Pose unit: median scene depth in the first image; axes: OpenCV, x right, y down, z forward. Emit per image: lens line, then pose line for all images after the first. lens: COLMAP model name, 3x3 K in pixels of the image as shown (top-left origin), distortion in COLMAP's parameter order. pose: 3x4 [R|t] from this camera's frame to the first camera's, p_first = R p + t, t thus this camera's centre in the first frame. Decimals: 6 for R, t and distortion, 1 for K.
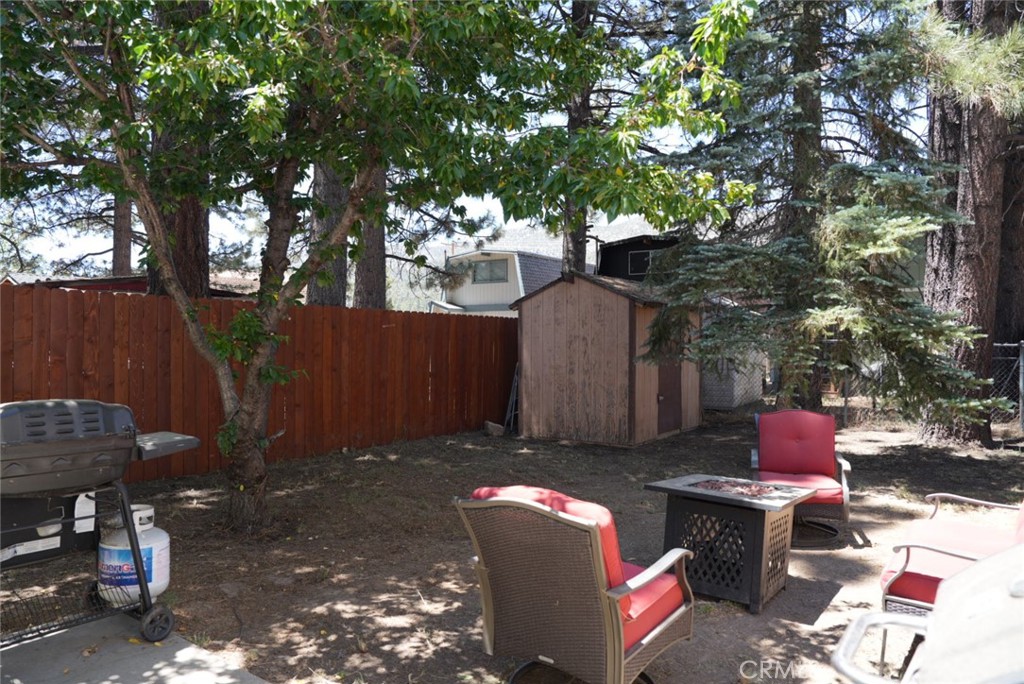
lens RADIAL K [[703.7, 0, 506.9], [0, 703.7, 340.3], [0, 0, 1]] dist [-0.110008, 0.074672]
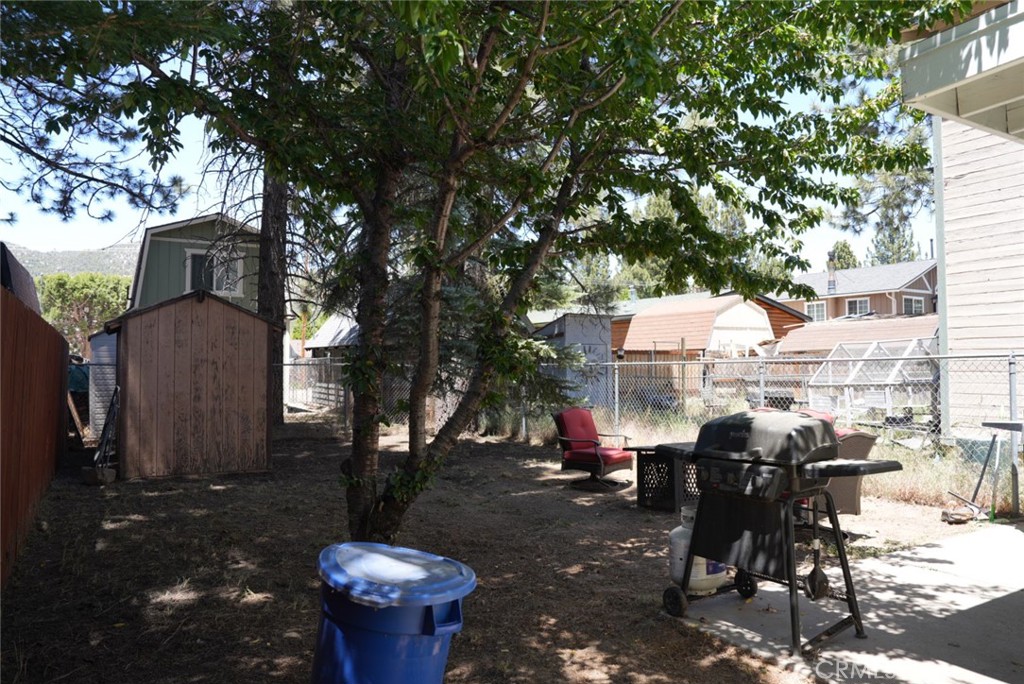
lens RADIAL K [[703.7, 0, 512.8], [0, 703.7, 341.0], [0, 0, 1]] dist [-0.110008, 0.074672]
pose [[0.417235, 0.023442, 0.908496, -0.560117], [0.007184, 0.999551, -0.029090, -0.001392], [-0.908770, 0.018664, 0.416879, 0.254448]]
